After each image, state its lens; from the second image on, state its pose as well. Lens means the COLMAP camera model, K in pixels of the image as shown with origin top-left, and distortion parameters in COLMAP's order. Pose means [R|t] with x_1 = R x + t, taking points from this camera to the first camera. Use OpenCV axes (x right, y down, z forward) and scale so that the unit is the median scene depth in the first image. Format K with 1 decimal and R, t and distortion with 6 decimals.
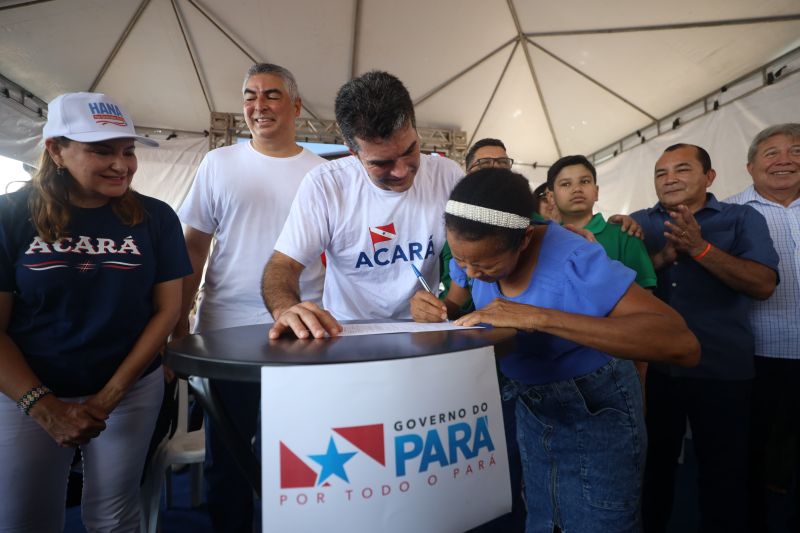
lens RADIAL K [[374.1, 0, 408.0], [0, 374.1, 267.5], [0, 0, 1]] dist [-0.039470, 0.013007]
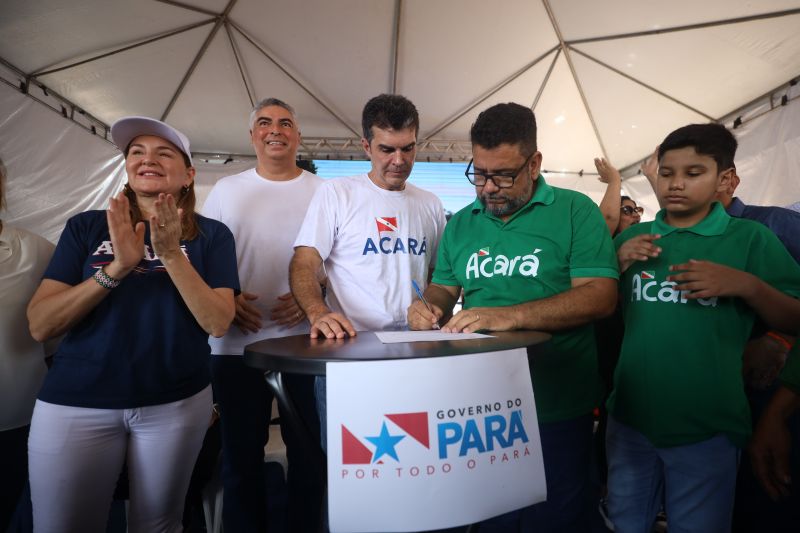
lens RADIAL K [[374.1, 0, 407.1], [0, 374.1, 269.3], [0, 0, 1]] dist [-0.039470, 0.013007]
pose [[0.992989, -0.013419, -0.117444, 0.010474], [0.009931, 0.999494, -0.030234, 0.006410], [0.117791, 0.028856, 0.992619, -0.149253]]
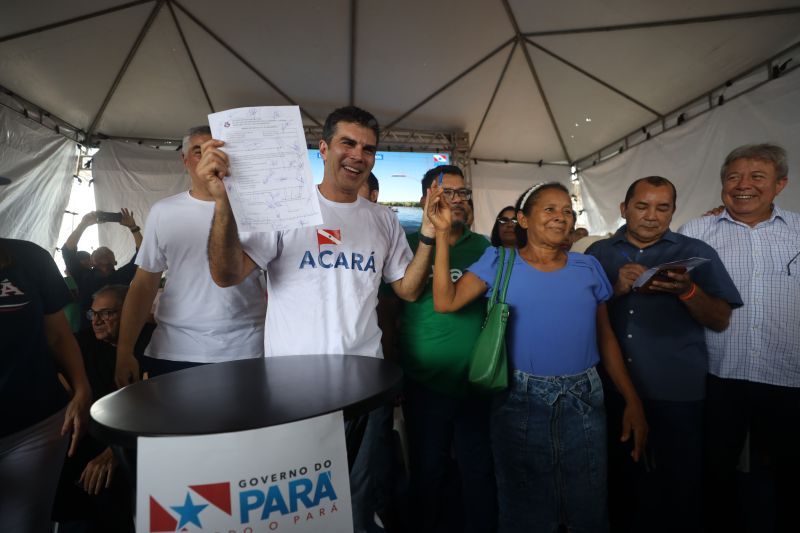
lens RADIAL K [[374.1, 0, 404.0], [0, 374.1, 270.1], [0, 0, 1]] dist [-0.039470, 0.013007]
pose [[0.998806, -0.017908, -0.045456, 0.502209], [0.018461, 0.999760, 0.011761, -0.258825], [0.045234, -0.012586, 0.998897, -0.183734]]
